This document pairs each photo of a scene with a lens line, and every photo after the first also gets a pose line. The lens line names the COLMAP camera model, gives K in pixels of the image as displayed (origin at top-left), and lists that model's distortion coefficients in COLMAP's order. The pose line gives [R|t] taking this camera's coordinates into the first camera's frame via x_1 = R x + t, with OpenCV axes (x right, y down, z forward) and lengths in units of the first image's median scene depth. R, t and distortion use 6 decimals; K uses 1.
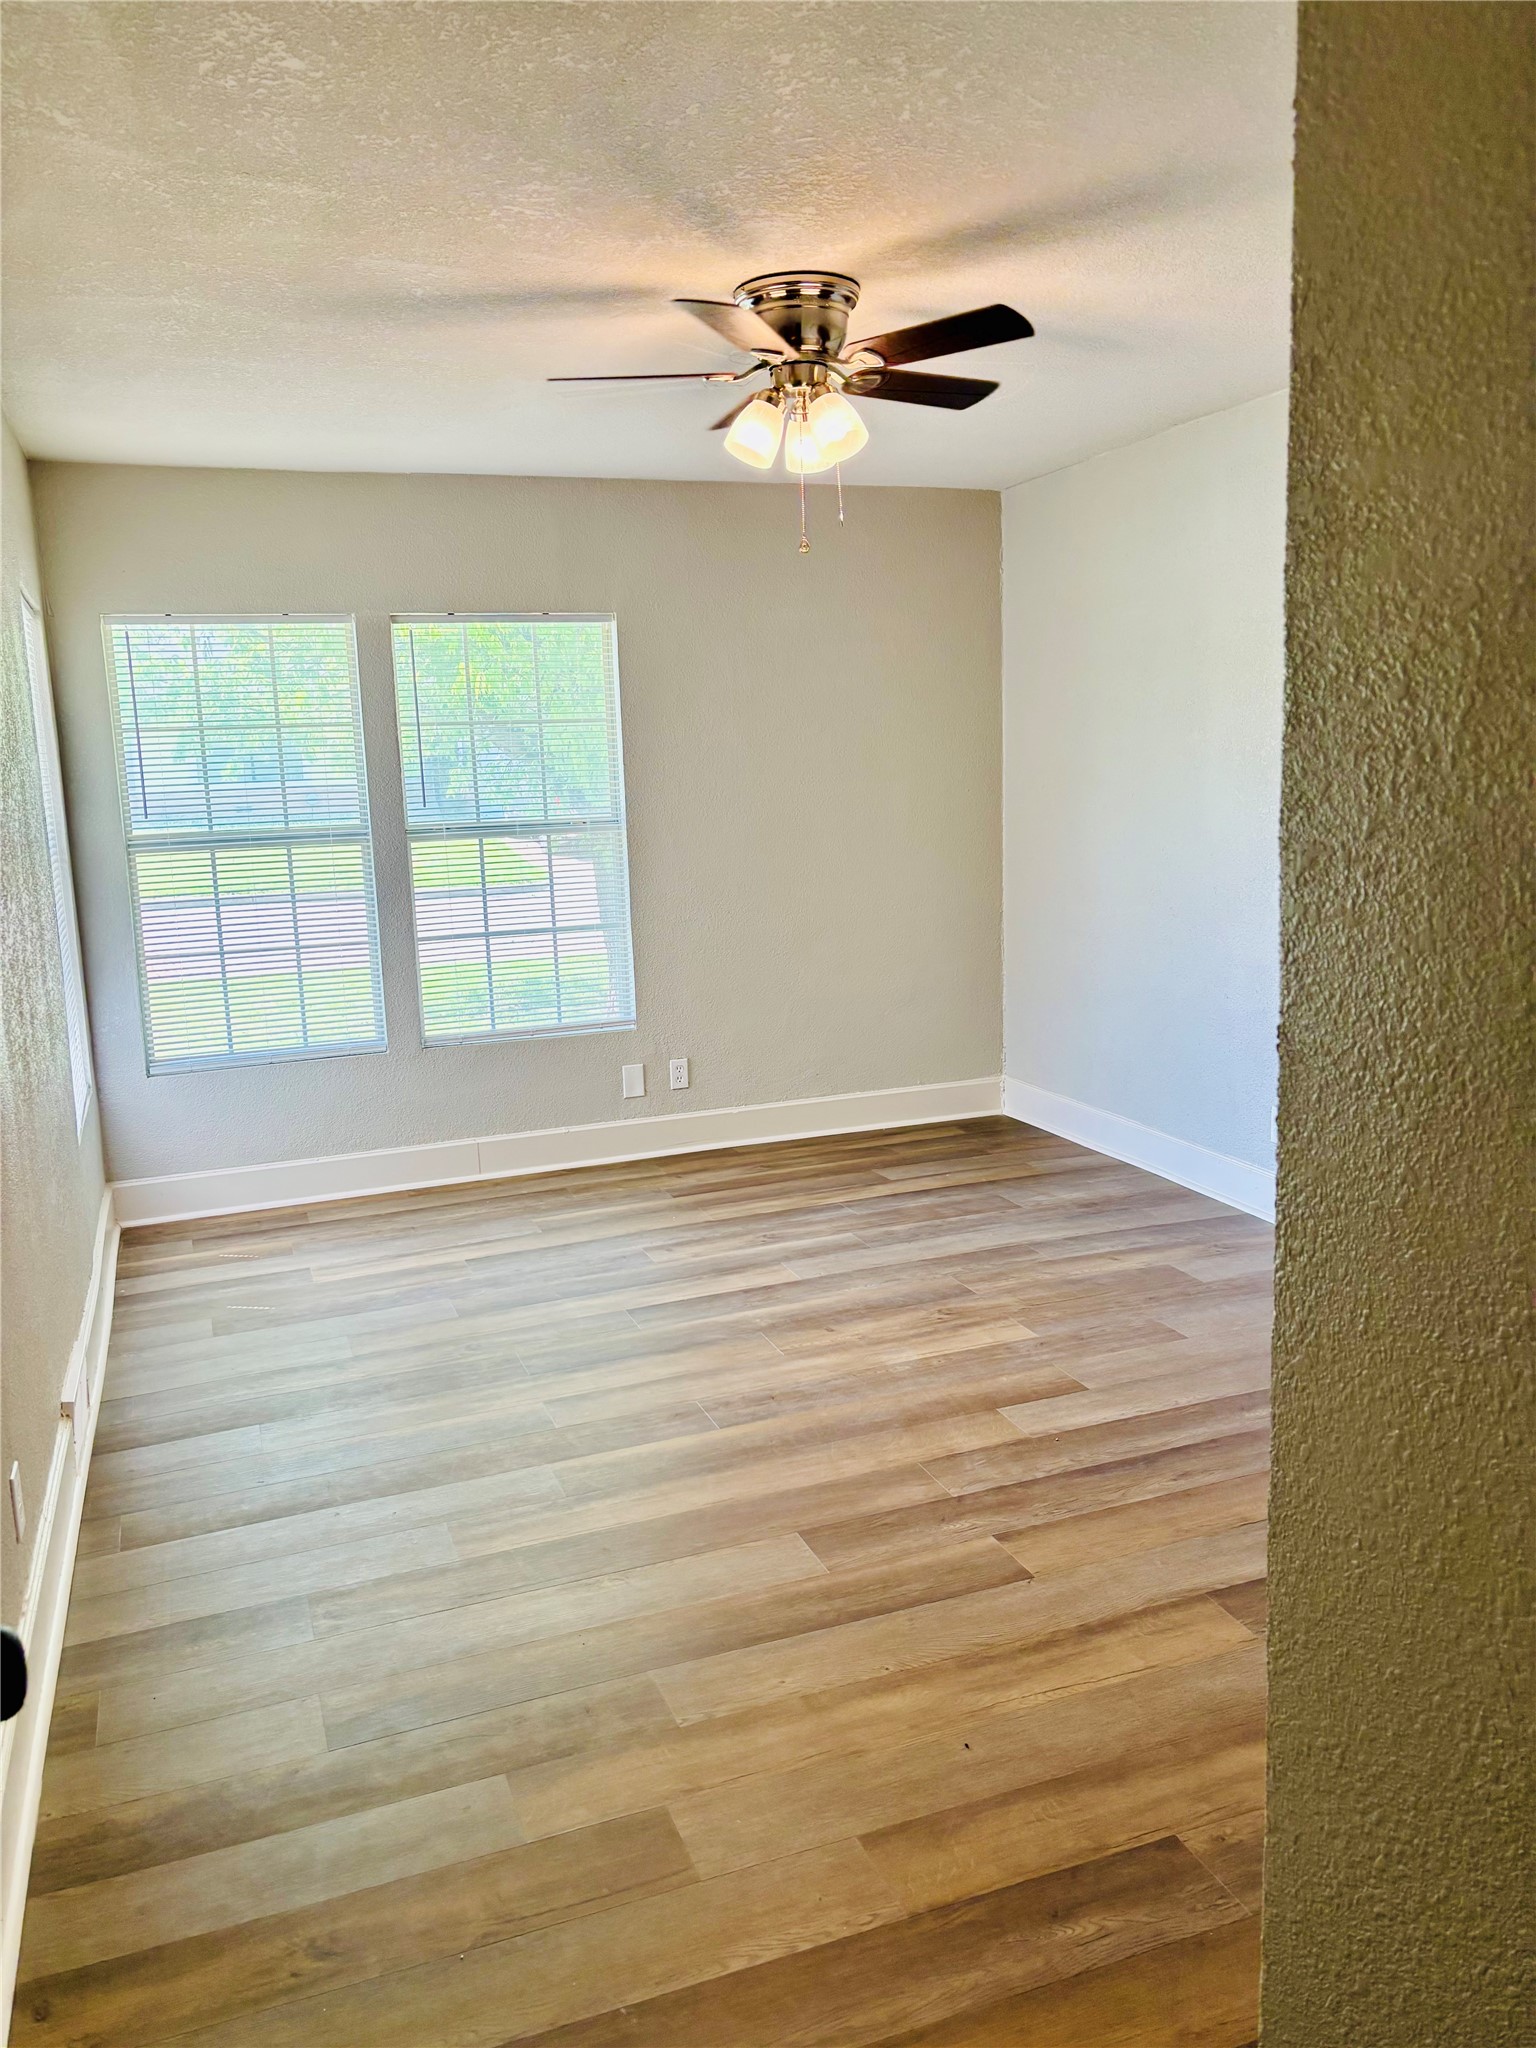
lens RADIAL K [[1580.3, 0, 768.0], [0, 1580.3, 1024.0], [0, 0, 1]] dist [-0.003988, -0.004122]
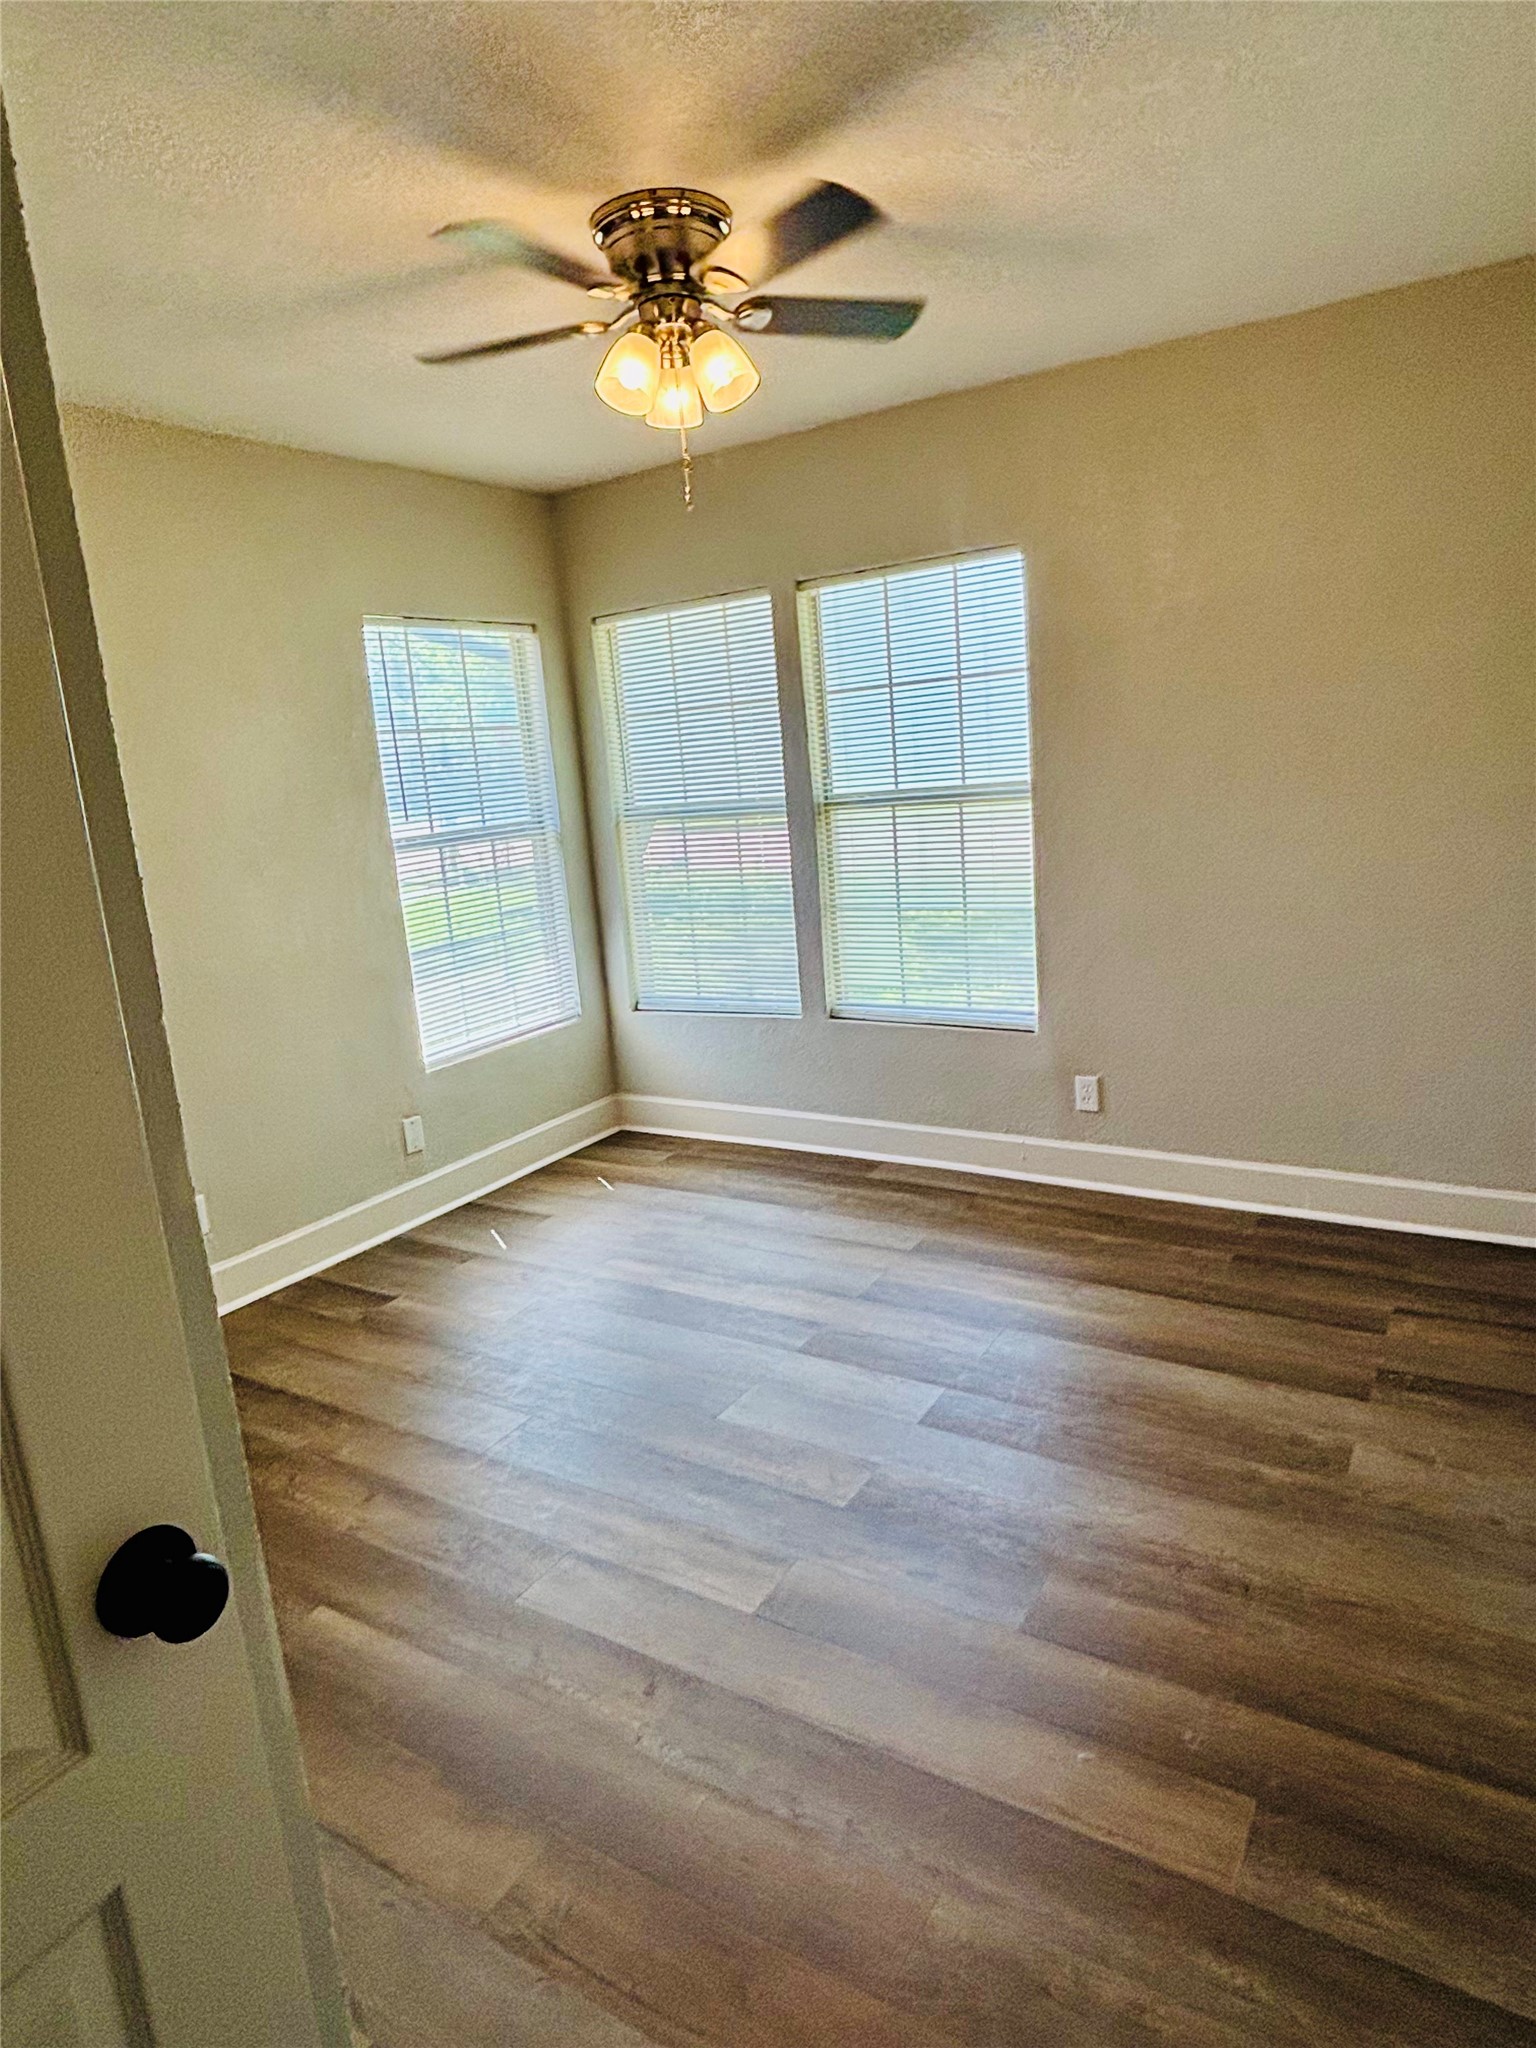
lens RADIAL K [[1225.4, 0, 768.0], [0, 1225.4, 1024.0], [0, 0, 1]] dist [-0.002095, -0.000571]
pose [[0.604834, 0.154273, -0.781265, 0.367218], [-0.075129, 0.987734, 0.136880, -0.087577], [0.792799, -0.024094, 0.609006, 0.493646]]
